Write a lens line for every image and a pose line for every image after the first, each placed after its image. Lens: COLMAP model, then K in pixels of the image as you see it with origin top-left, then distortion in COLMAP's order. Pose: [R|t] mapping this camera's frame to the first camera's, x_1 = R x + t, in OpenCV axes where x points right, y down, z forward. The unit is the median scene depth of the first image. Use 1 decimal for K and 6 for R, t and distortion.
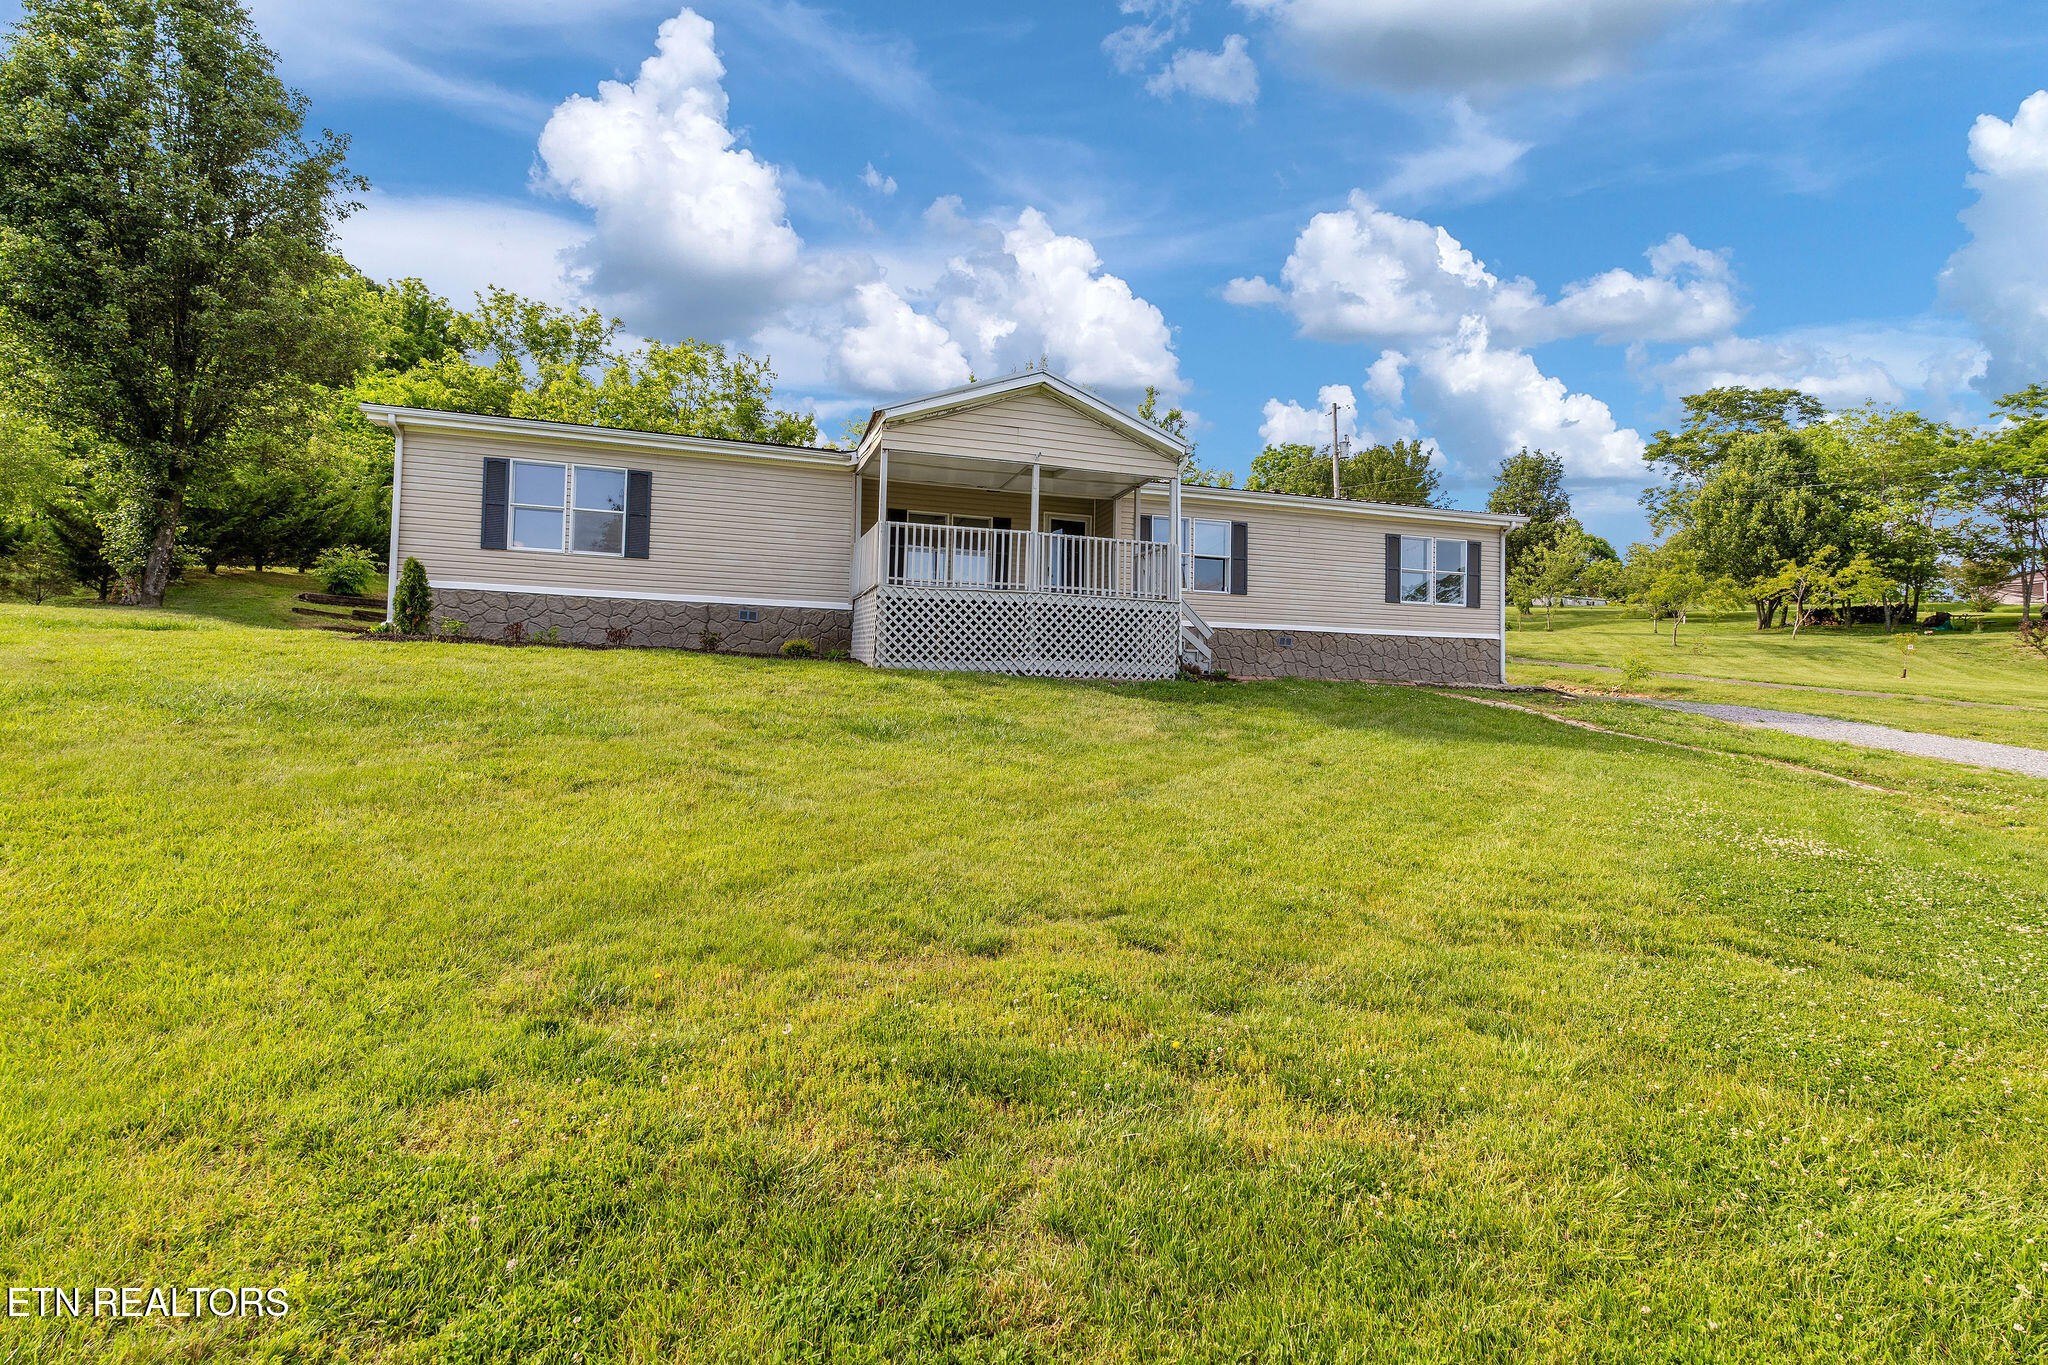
lens RADIAL K [[922.9, 0, 1027.8], [0, 922.9, 683.4], [0, 0, 1]] dist [-0.003011, -0.000157]
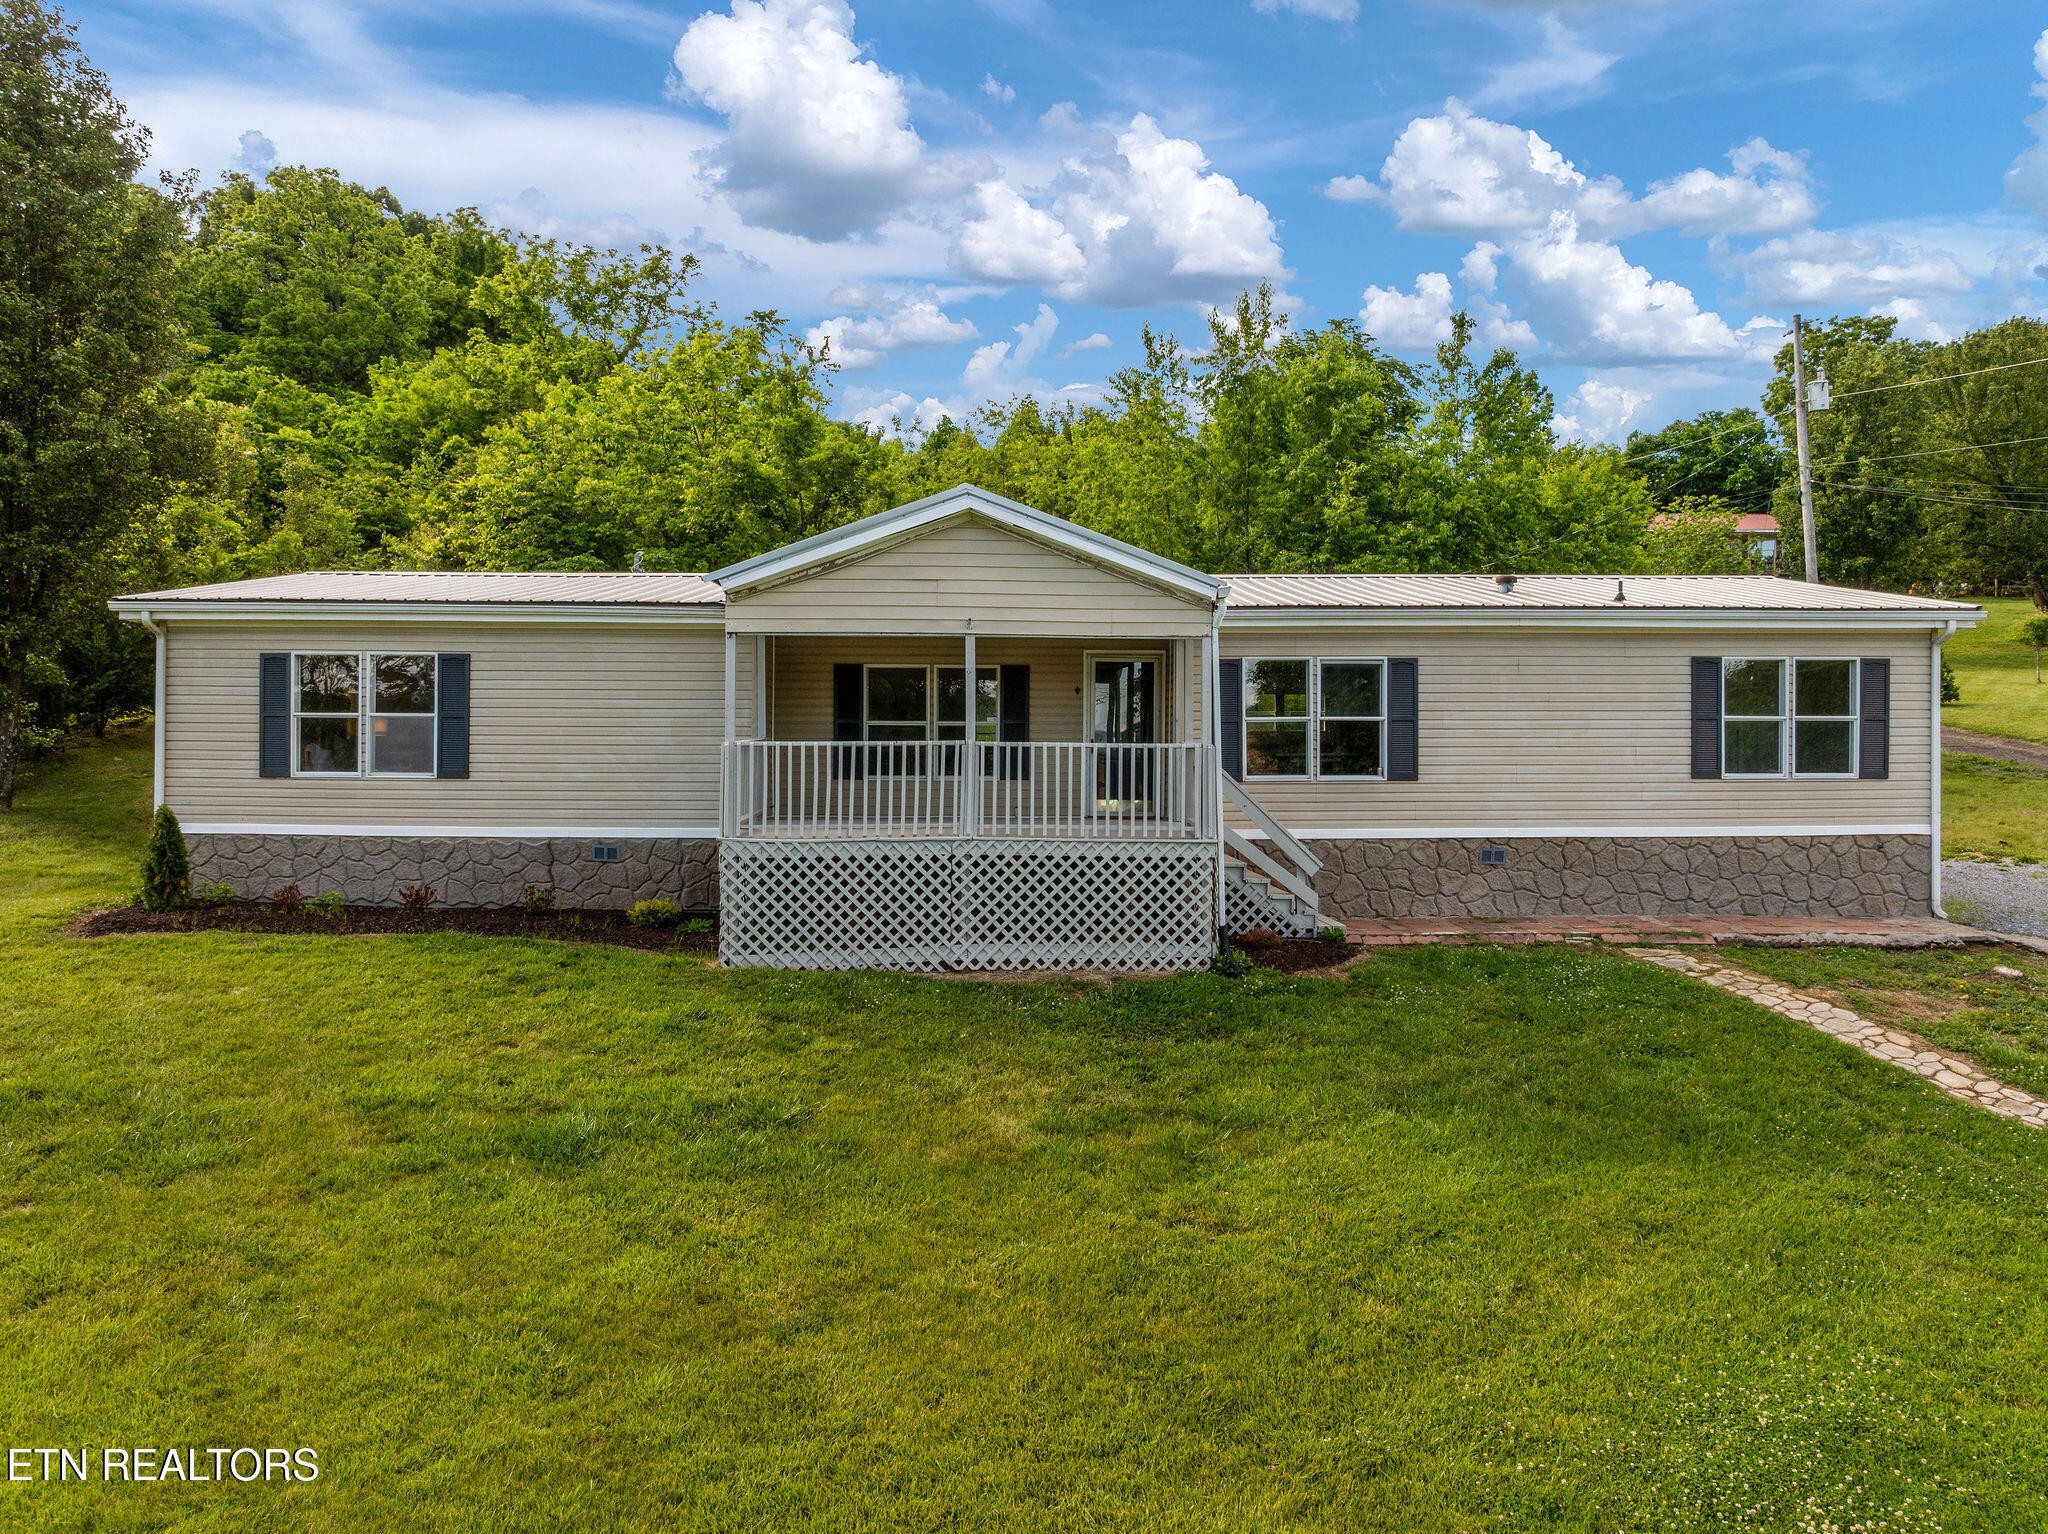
lens RADIAL K [[1487.5, 0, 1046.2], [0, 1487.5, 770.2], [0, 0, 1]] dist [-0.008020, -0.058985]
pose [[0.964372, -0.014899, -0.264130, 0.315860], [0.024004, 0.999222, 0.031276, -0.167792], [0.263459, -0.036502, 0.963980, 0.024590]]
